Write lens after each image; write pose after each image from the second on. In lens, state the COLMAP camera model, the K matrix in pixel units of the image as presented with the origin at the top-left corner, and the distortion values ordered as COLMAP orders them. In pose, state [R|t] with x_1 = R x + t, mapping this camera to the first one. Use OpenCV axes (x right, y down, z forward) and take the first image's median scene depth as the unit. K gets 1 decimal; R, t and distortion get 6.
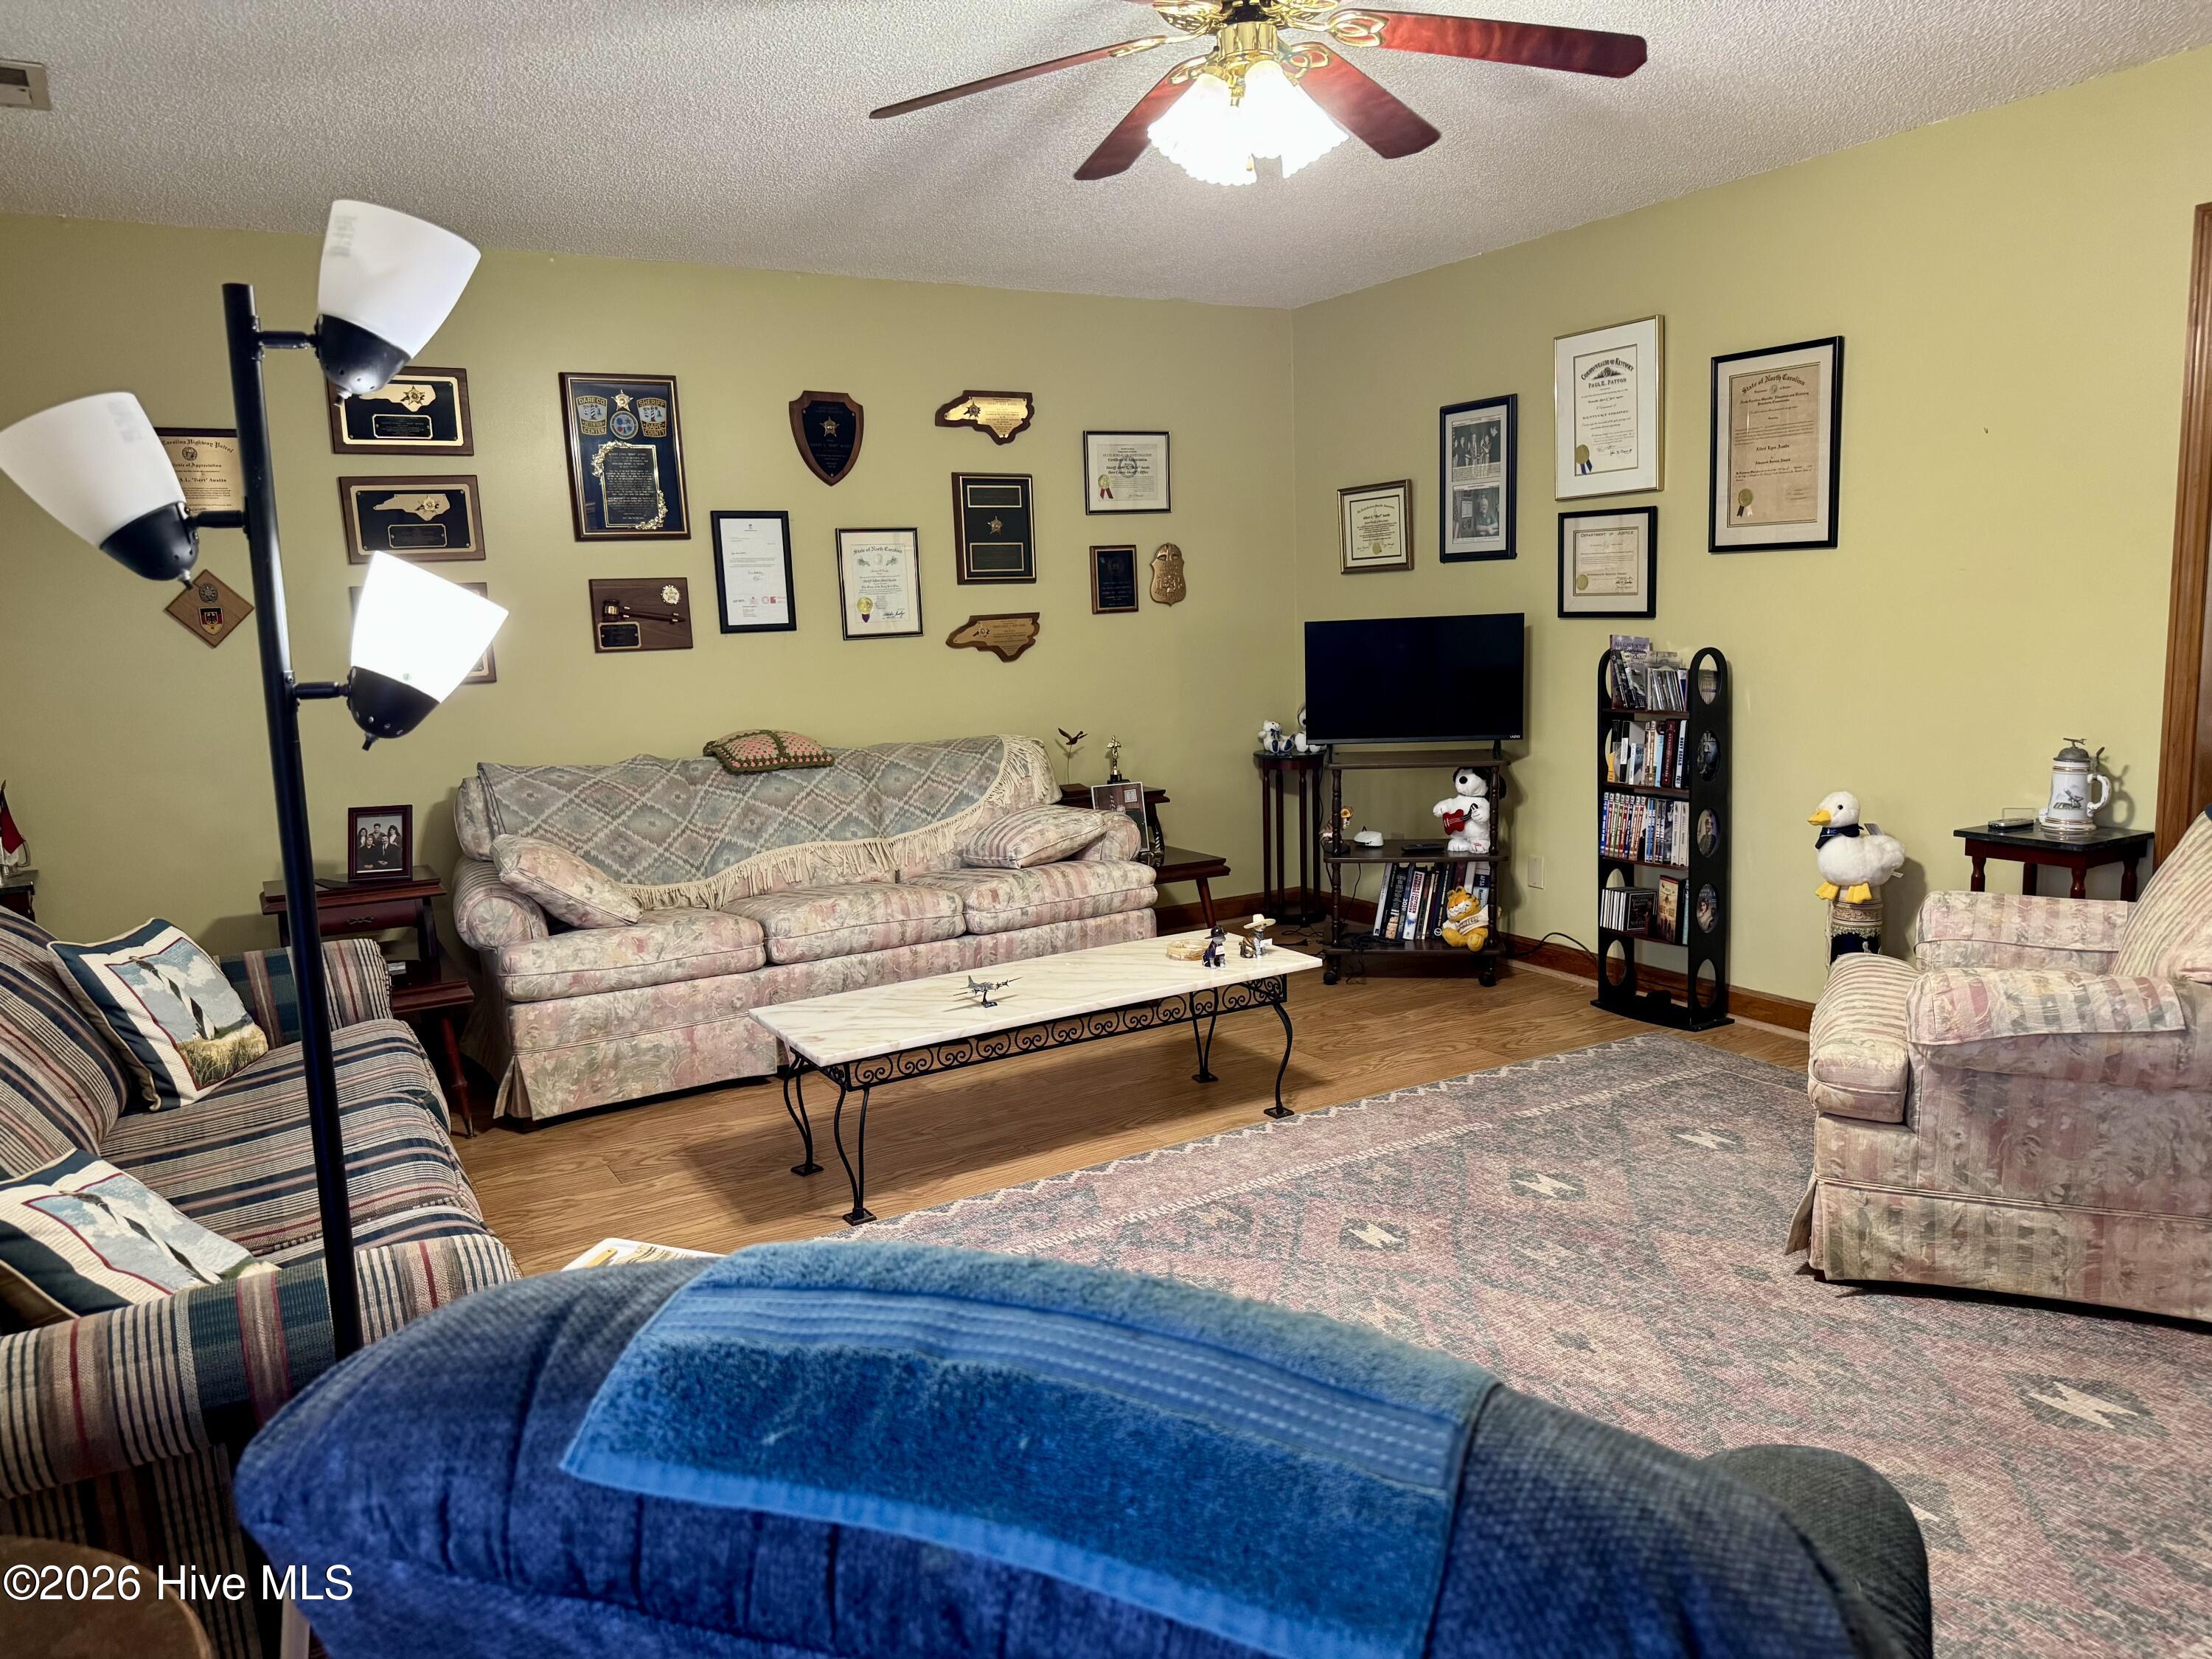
lens RADIAL K [[1561.2, 0, 1113.1], [0, 1561.2, 821.8], [0, 0, 1]] dist [0.002968, -0.001639]
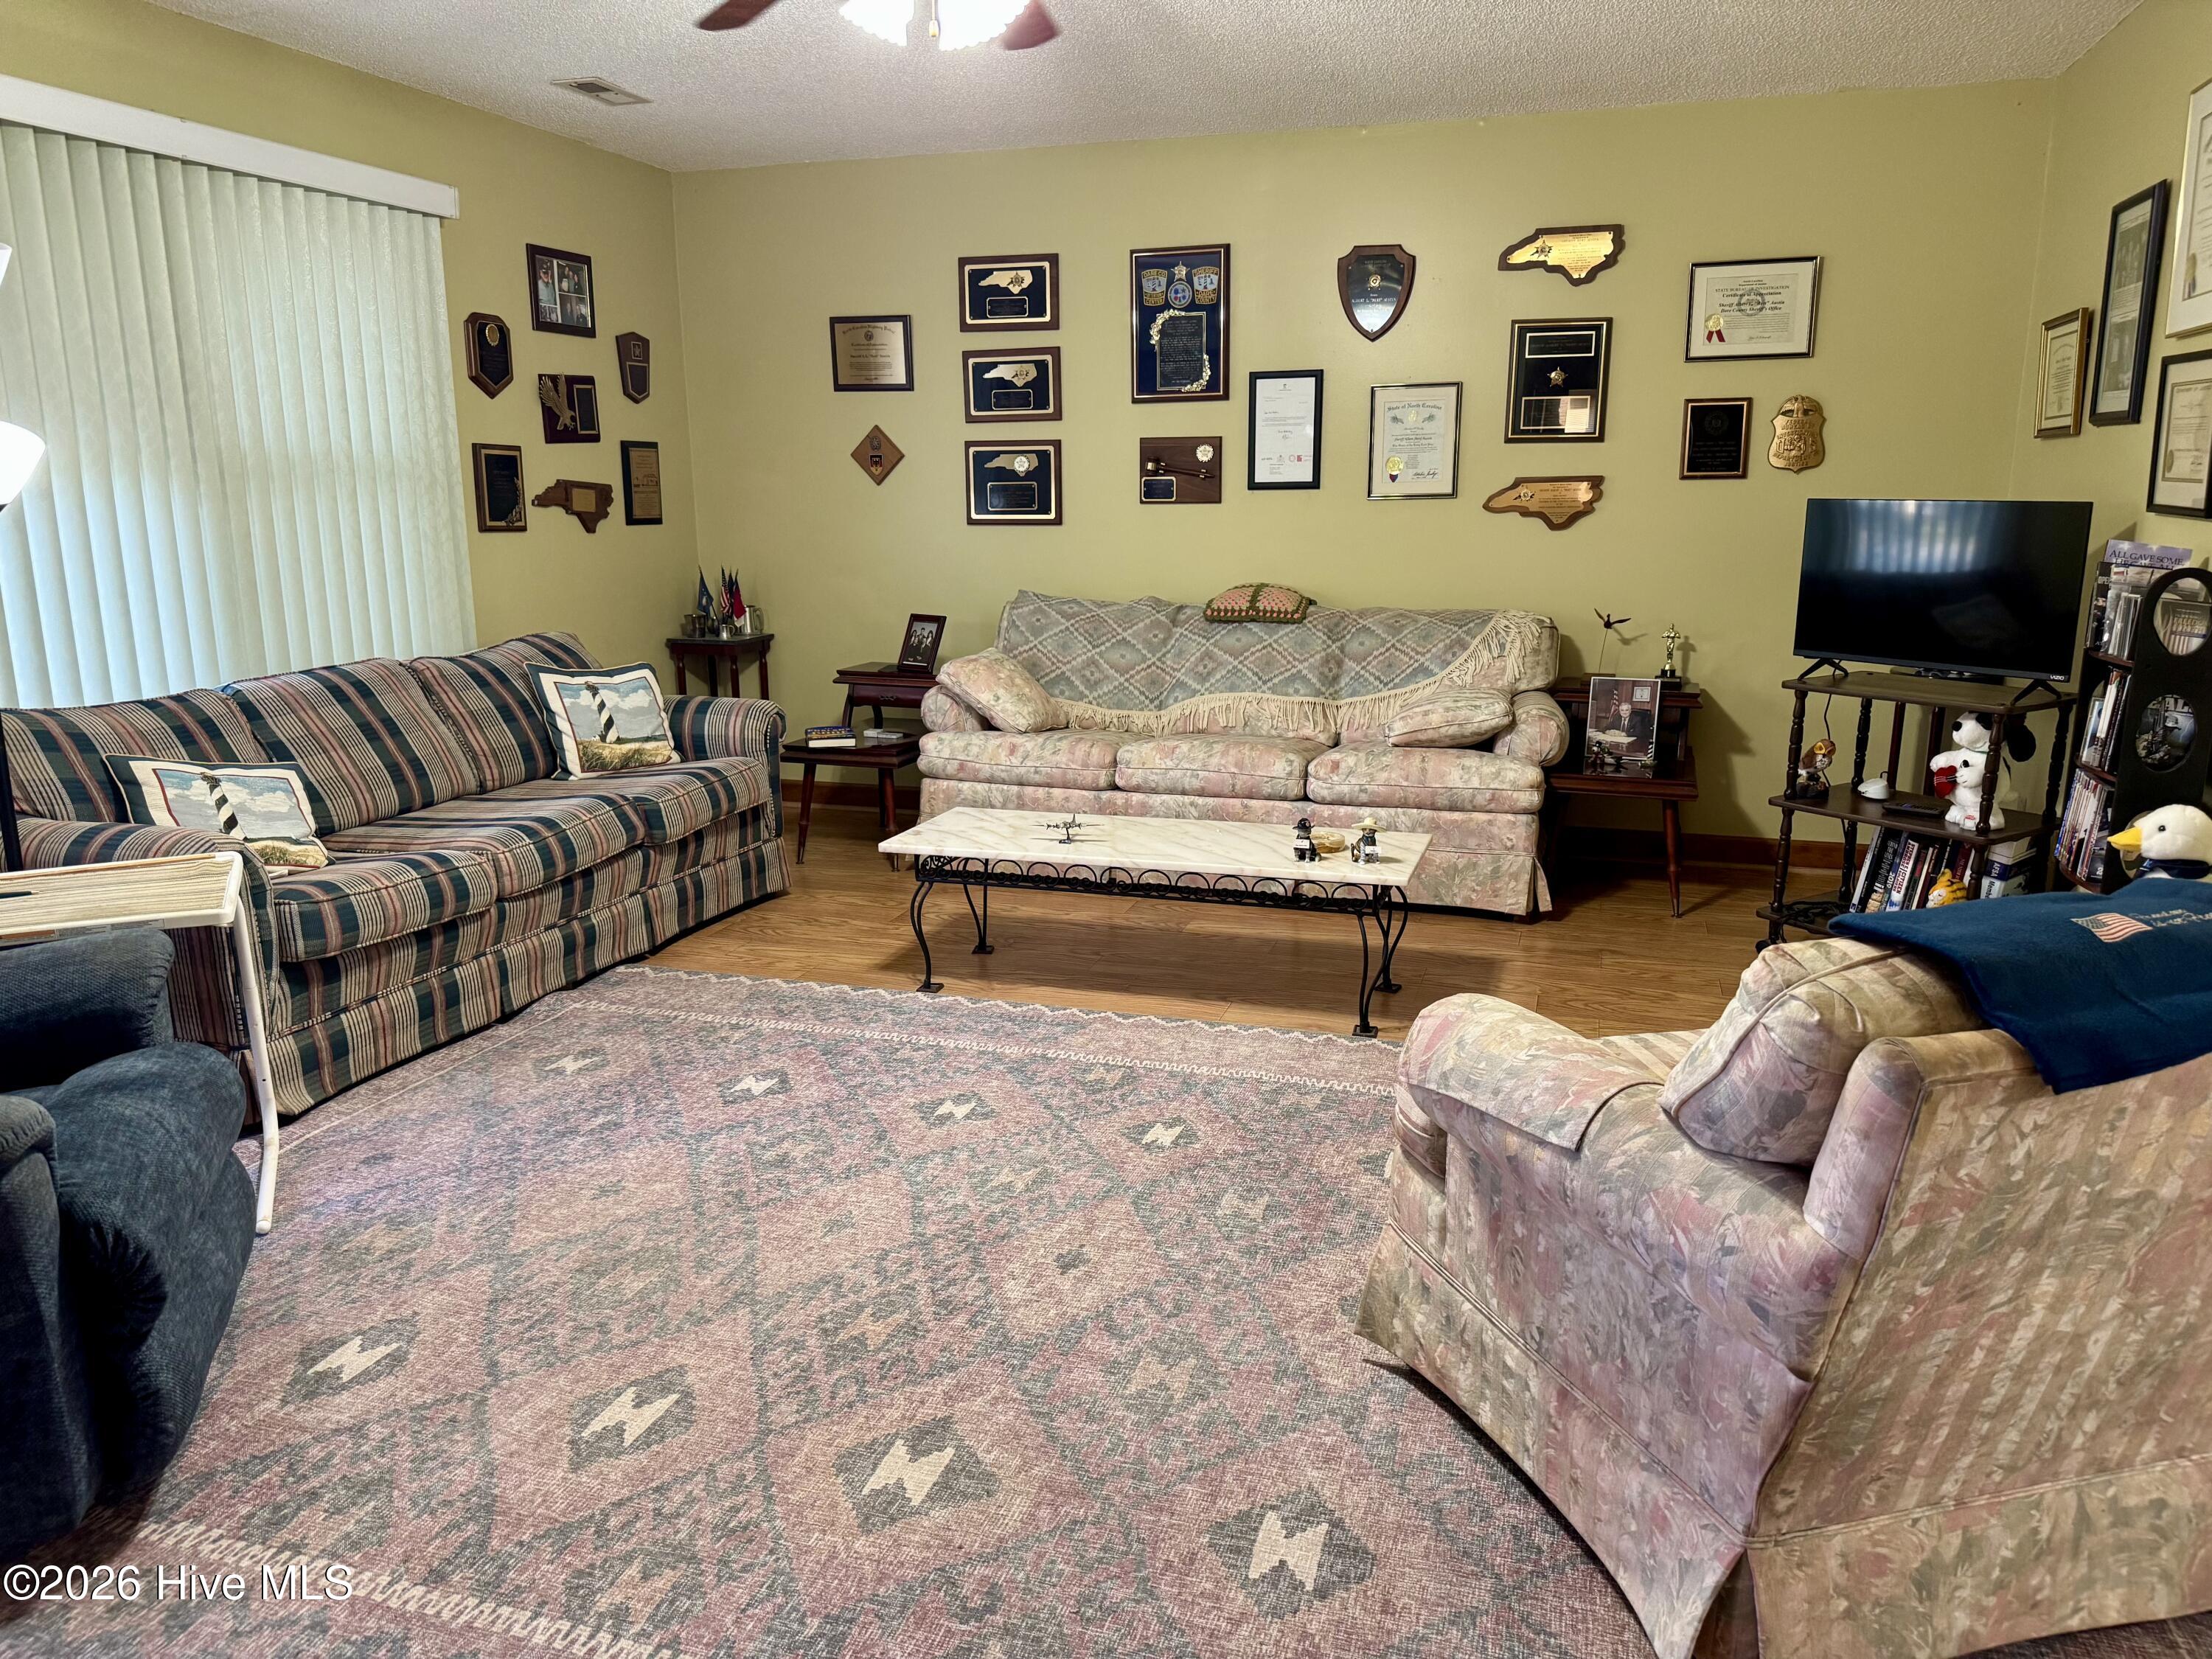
lens RADIAL K [[1561.2, 0, 1048.3], [0, 1561.2, 839.0], [0, 0, 1]] dist [0.002968, -0.001639]
pose [[0.641511, 0.197705, -0.741199, 0.522526], [-0.125060, 0.980246, 0.153227, -0.034406], [0.756851, -0.005603, 0.653564, 0.208187]]
